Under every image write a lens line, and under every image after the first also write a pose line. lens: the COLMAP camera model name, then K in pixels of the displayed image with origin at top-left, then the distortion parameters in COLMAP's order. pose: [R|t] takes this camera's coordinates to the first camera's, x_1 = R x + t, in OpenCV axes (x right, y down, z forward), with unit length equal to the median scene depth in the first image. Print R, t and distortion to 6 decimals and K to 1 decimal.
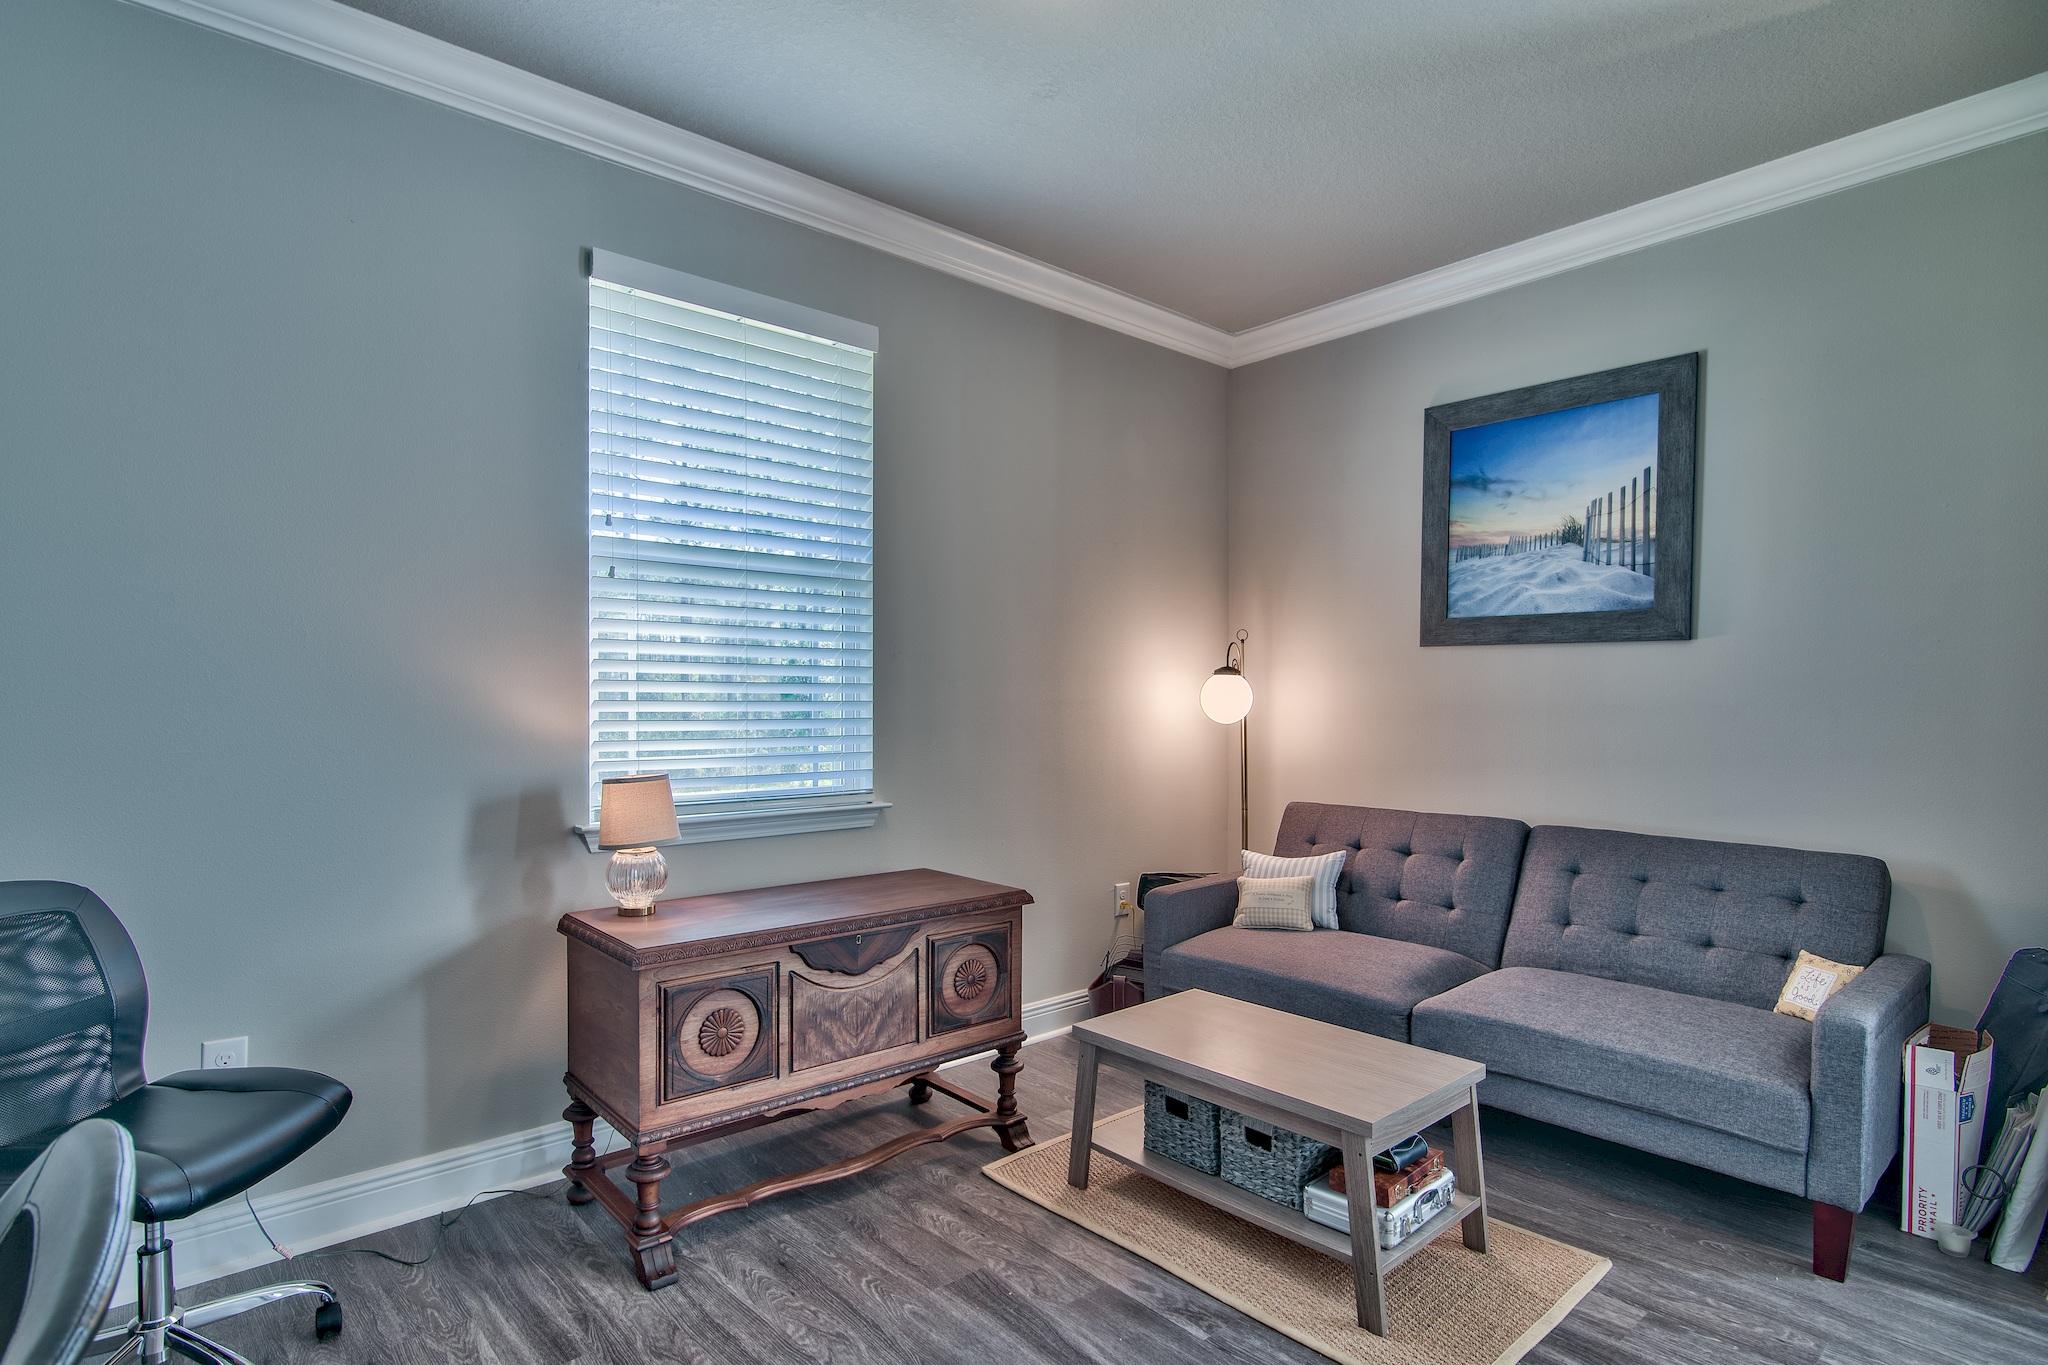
lens RADIAL K [[1063.0, 0, 974.1], [0, 1063.0, 715.2], [0, 0, 1]] dist [-0.002861, 0.001944]
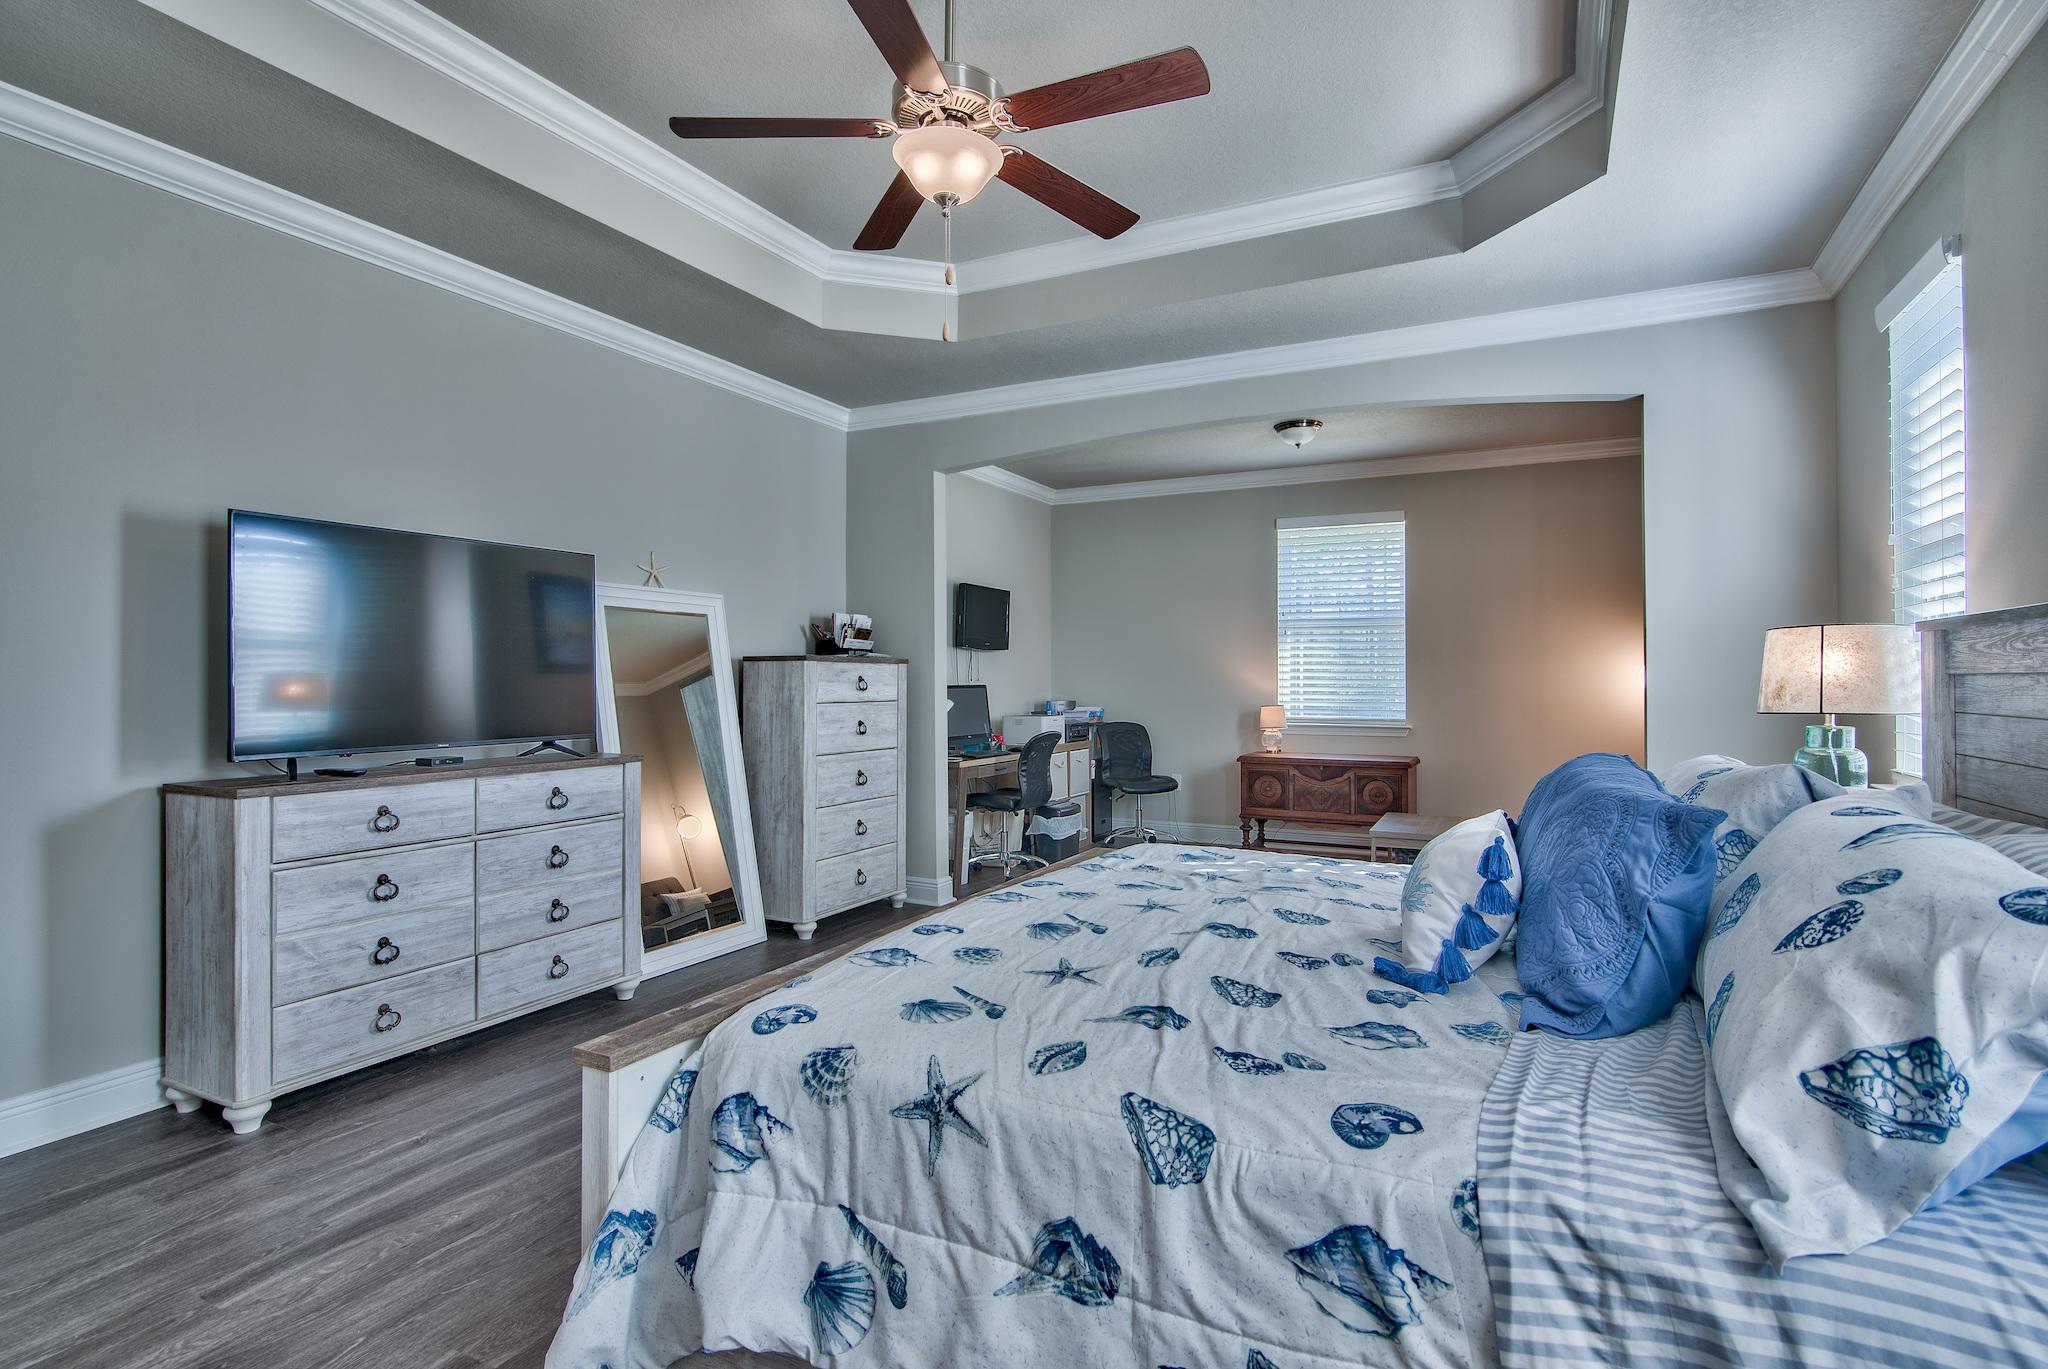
lens RADIAL K [[1004.7, 0, 1012.9], [0, 1004.7, 673.7], [0, 0, 1]] dist [-0.000028, -0.000562]
pose [[0.362825, -0.004538, -0.931846, 1.692280], [-0.016953, 0.999790, -0.011470, 0.012863], [0.931703, 0.019959, 0.362672, -0.558034]]
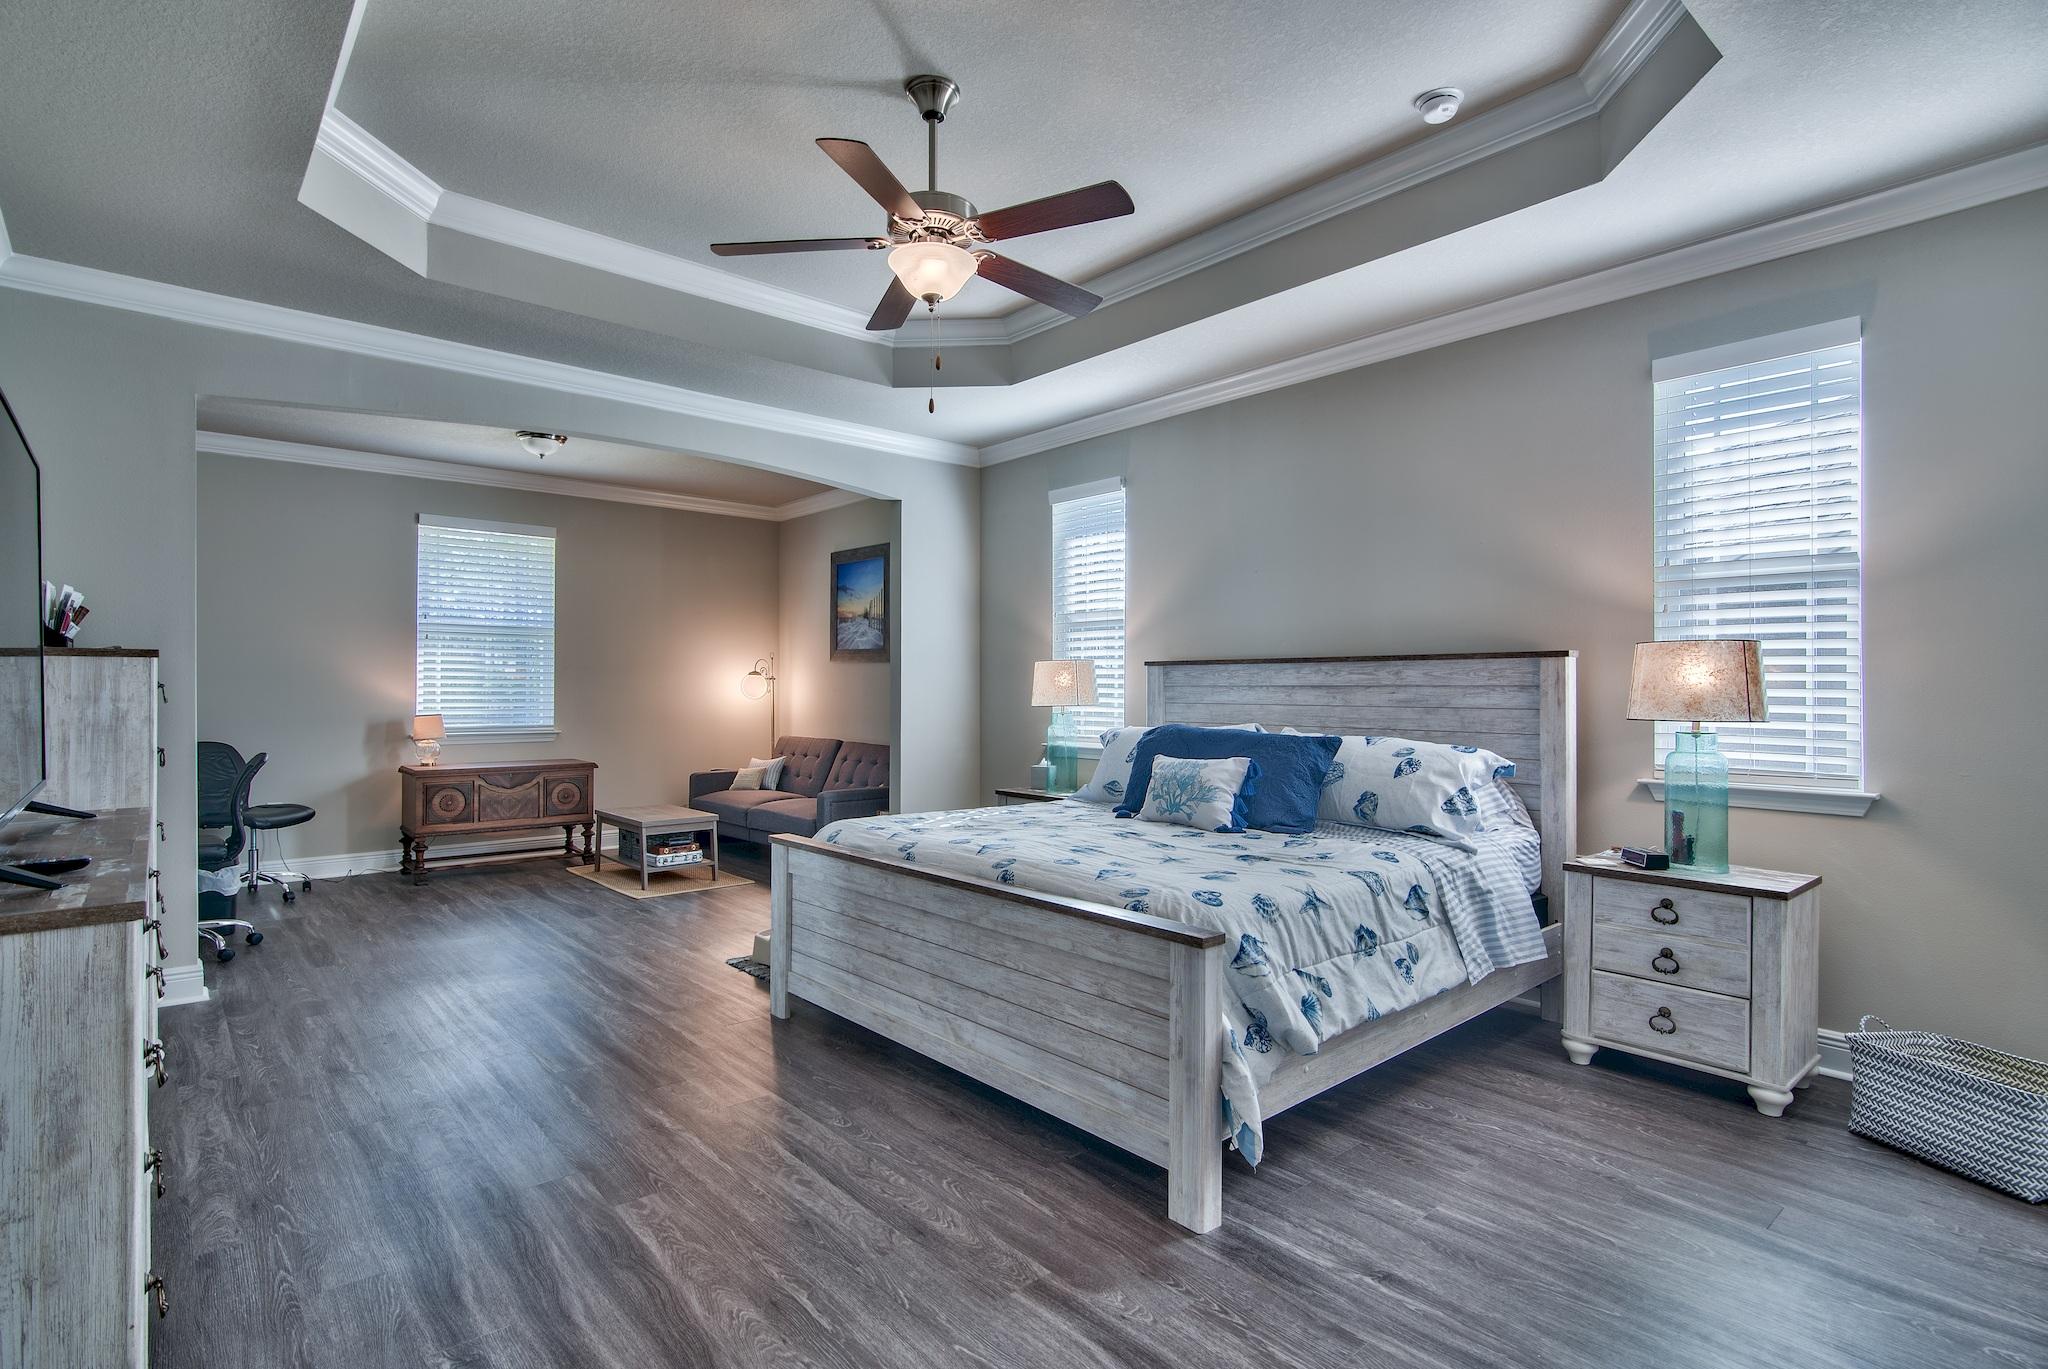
lens RADIAL K [[1004.7, 0, 1008.9], [0, 1004.7, 697.6], [0, 0, 1]] dist [-0.000028, -0.000562]
pose [[0.999738, 0.001771, -0.022825, 1.038489], [-0.001933, 0.999973, -0.007085, 0.025462], [0.022812, 0.007127, 0.999714, -1.296335]]
